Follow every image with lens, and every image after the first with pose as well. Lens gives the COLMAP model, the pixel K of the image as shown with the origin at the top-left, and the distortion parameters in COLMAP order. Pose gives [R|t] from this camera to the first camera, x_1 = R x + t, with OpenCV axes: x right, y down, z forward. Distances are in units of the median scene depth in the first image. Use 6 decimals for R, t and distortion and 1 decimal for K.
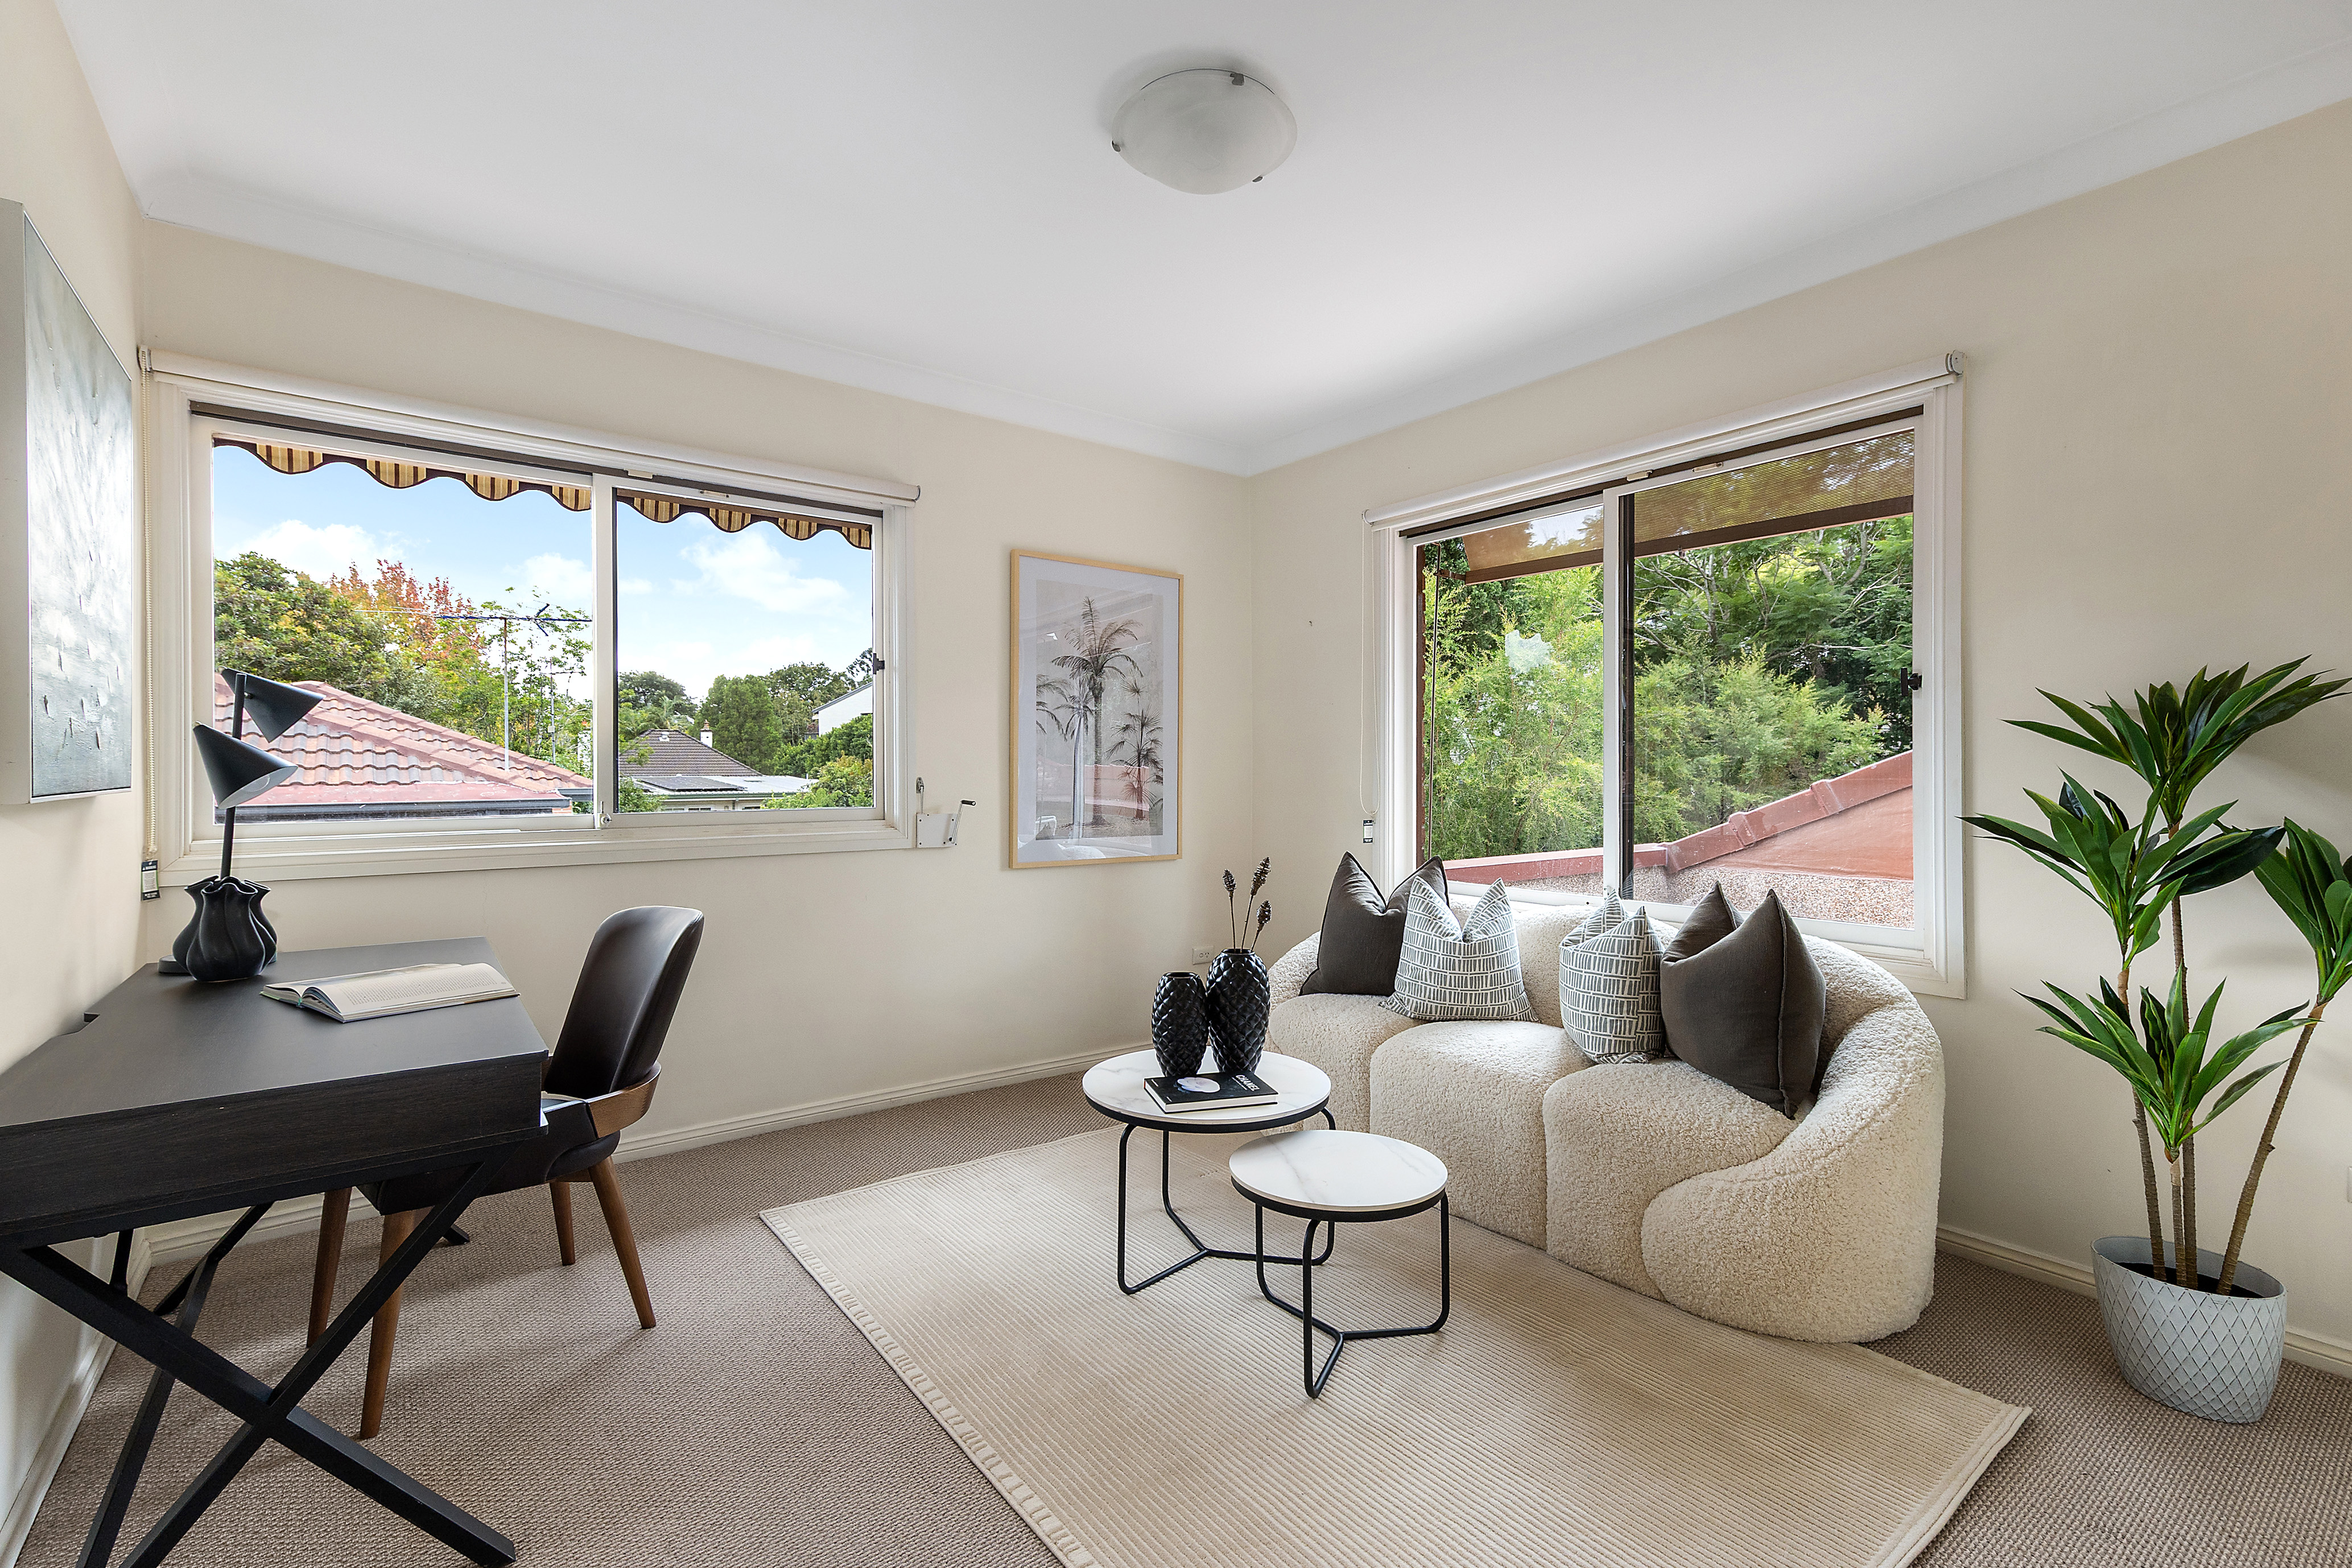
lens RADIAL K [[1037.0, 0, 1174.5], [0, 1037.0, 769.0], [0, 0, 1]] dist [0.004025, 0.000147]
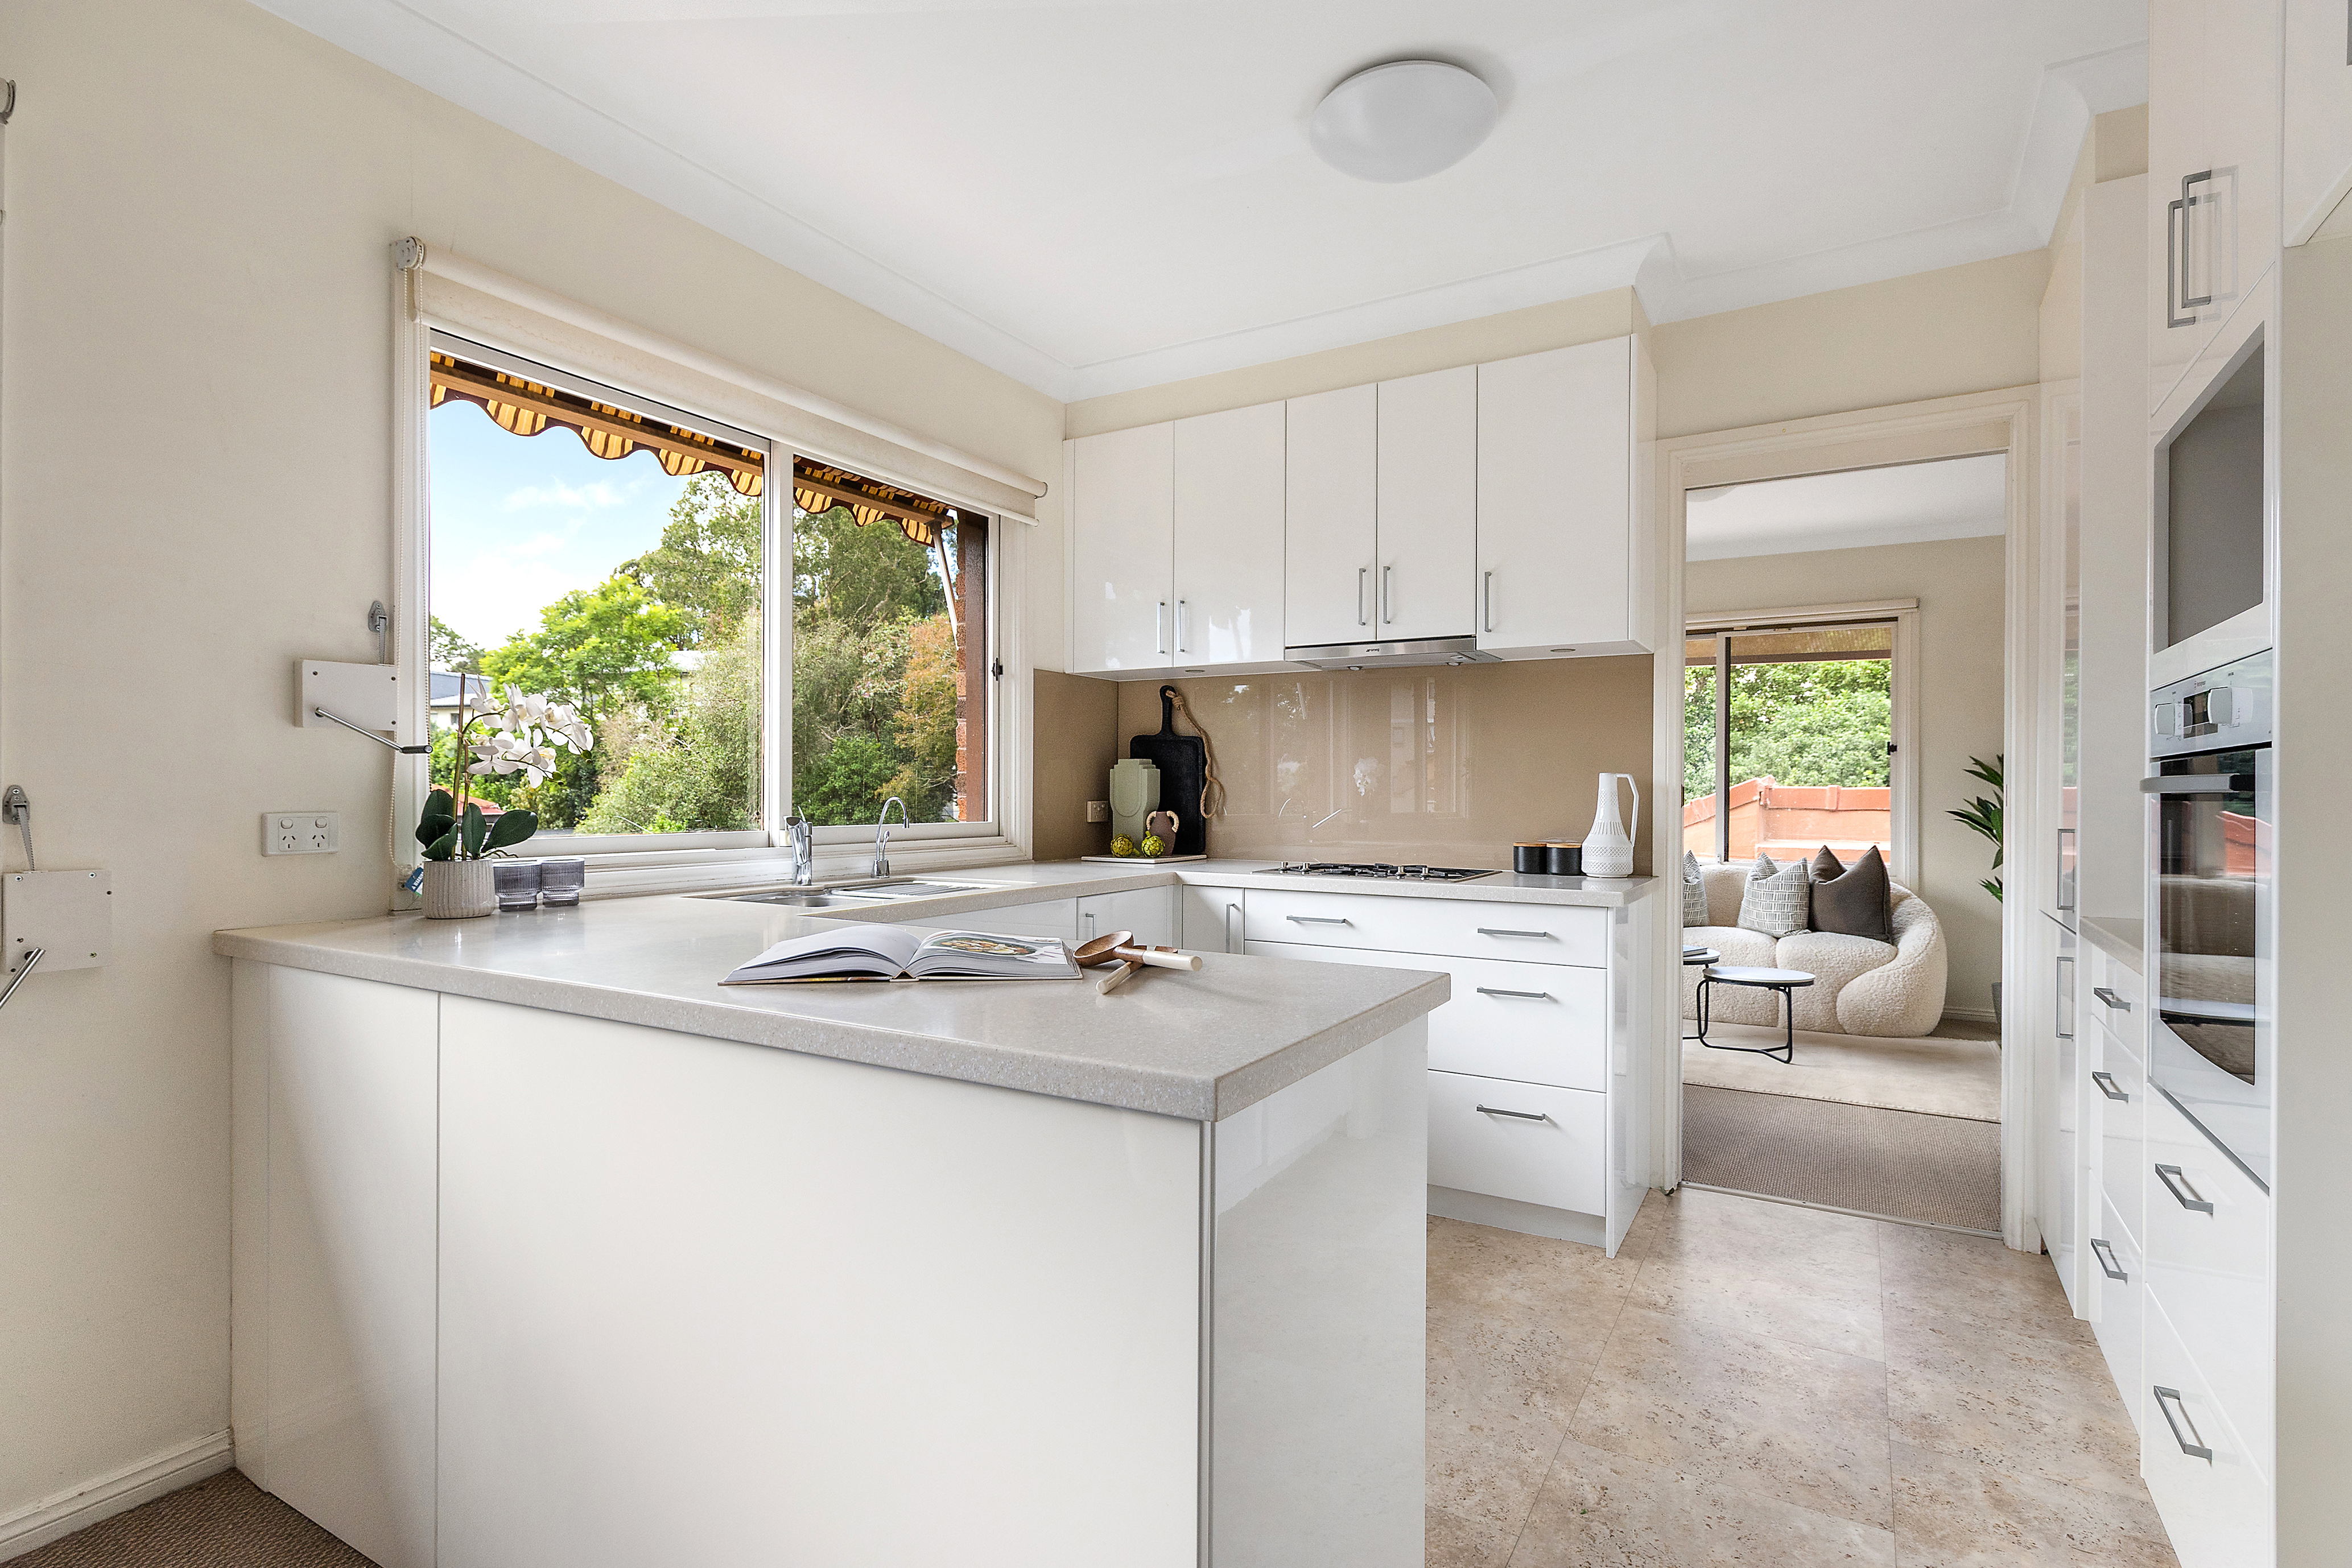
lens RADIAL K [[1157.8, 0, 1176.2], [0, 1157.8, 793.4], [0, 0, 1]] dist [-0.001186, -0.000095]
pose [[0.925953, -0.001817, 0.377636, -1.578044], [-0.000396, 0.999983, 0.005782, -0.005539], [-0.377640, -0.005504, 0.925936, -0.646680]]
